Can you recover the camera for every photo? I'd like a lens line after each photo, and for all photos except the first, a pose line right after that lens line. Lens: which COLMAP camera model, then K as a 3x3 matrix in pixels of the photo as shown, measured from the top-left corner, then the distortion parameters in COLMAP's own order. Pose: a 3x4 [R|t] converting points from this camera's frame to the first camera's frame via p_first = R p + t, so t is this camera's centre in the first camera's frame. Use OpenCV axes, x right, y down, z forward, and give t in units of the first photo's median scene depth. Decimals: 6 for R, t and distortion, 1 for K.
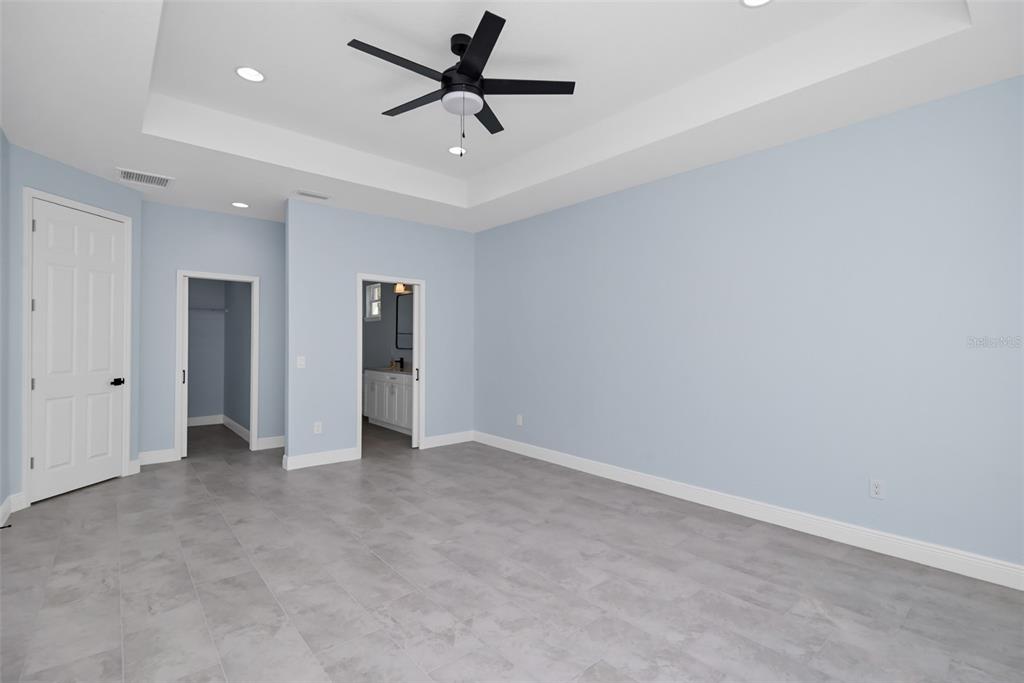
lens RADIAL K [[460.4, 0, 518.0], [0, 460.4, 341.6], [0, 0, 1]] dist [-0.013773, 0.000093]
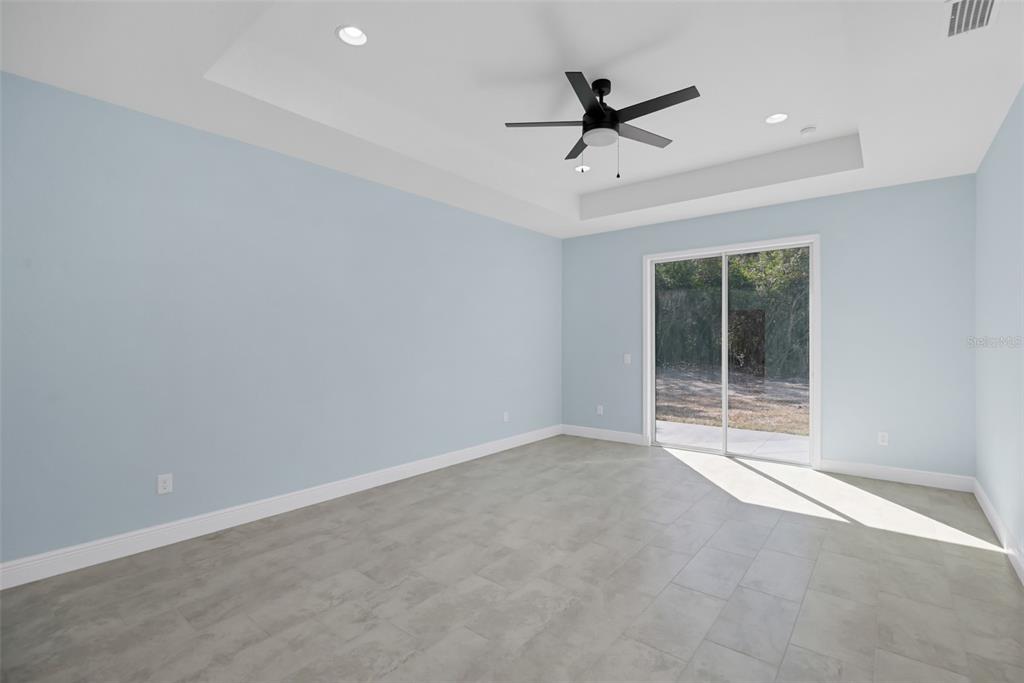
lens RADIAL K [[463.3, 0, 517.8], [0, 463.3, 337.2], [0, 0, 1]] dist [-0.004169, -0.000875]
pose [[-0.154067, -0.002669, 0.988057, -1.010807], [-0.001409, 0.999996, 0.002482, -0.011747], [-0.988059, -0.001010, -0.154070, 1.117386]]
